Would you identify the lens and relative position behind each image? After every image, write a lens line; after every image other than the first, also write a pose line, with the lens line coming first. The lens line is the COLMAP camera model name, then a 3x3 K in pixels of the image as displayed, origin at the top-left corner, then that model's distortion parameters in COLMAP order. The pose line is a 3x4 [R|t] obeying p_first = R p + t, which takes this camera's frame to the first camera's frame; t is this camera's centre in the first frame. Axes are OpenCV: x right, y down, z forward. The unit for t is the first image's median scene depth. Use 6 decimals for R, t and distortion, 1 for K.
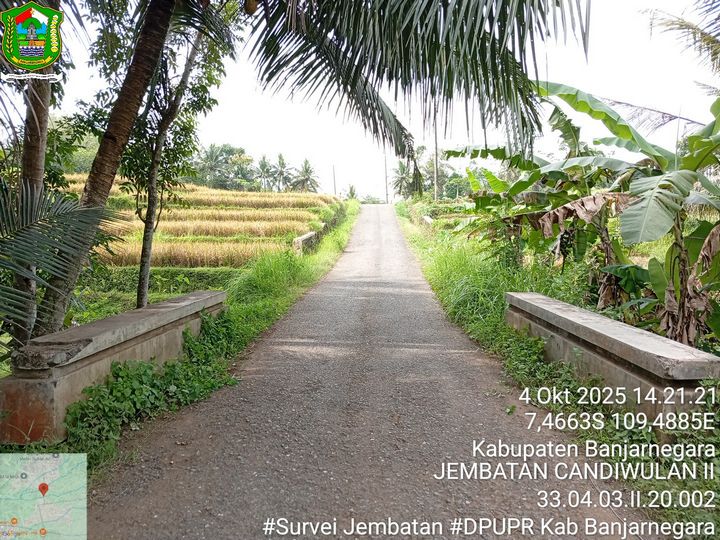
lens RADIAL K [[549.3, 0, 360.0], [0, 549.3, 270.0], [0, 0, 1]] dist [0.101285, -0.213586]
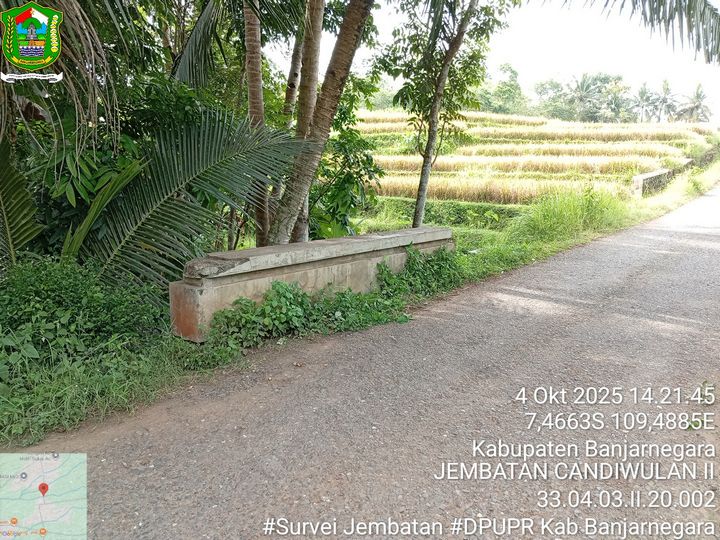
lens RADIAL K [[566.3, 0, 358.0], [0, 566.3, 260.4], [0, 0, 1]] dist [0.003579, -0.075604]
pose [[0.801844, 0.106838, -0.587904, 0.112545], [-0.052140, 0.992643, 0.109276, -0.002469], [0.595254, -0.056969, 0.801516, 0.065559]]
